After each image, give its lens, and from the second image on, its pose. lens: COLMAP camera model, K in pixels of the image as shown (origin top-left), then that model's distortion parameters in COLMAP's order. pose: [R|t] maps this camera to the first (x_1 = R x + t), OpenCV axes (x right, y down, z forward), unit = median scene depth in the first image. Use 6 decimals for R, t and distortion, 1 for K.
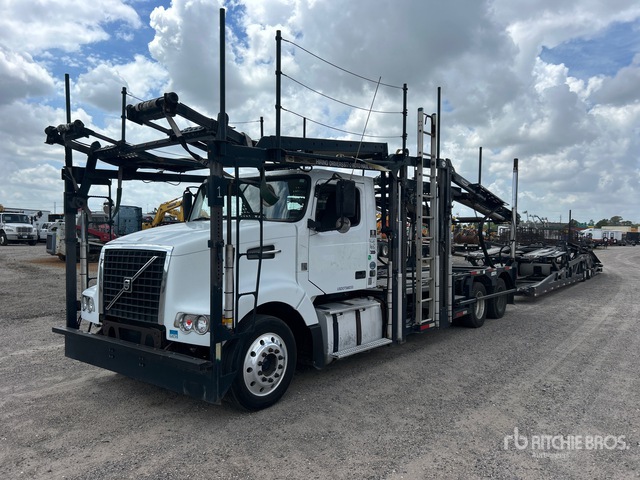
lens RADIAL K [[485.8, 0, 311.8], [0, 485.8, 241.9], [0, 0, 1]] dist [0.048420, -0.001462]
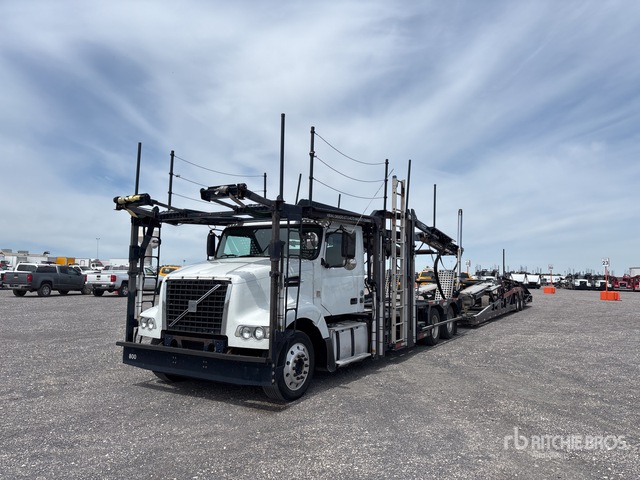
lens RADIAL K [[485.8, 0, 311.8], [0, 485.8, 241.9], [0, 0, 1]] dist [0.048420, -0.001462]
pose [[0.992862, 0.021054, 0.117394, -0.184260], [-0.012356, 0.997157, -0.074333, 0.006204], [-0.118626, 0.072352, 0.990299, -0.318830]]
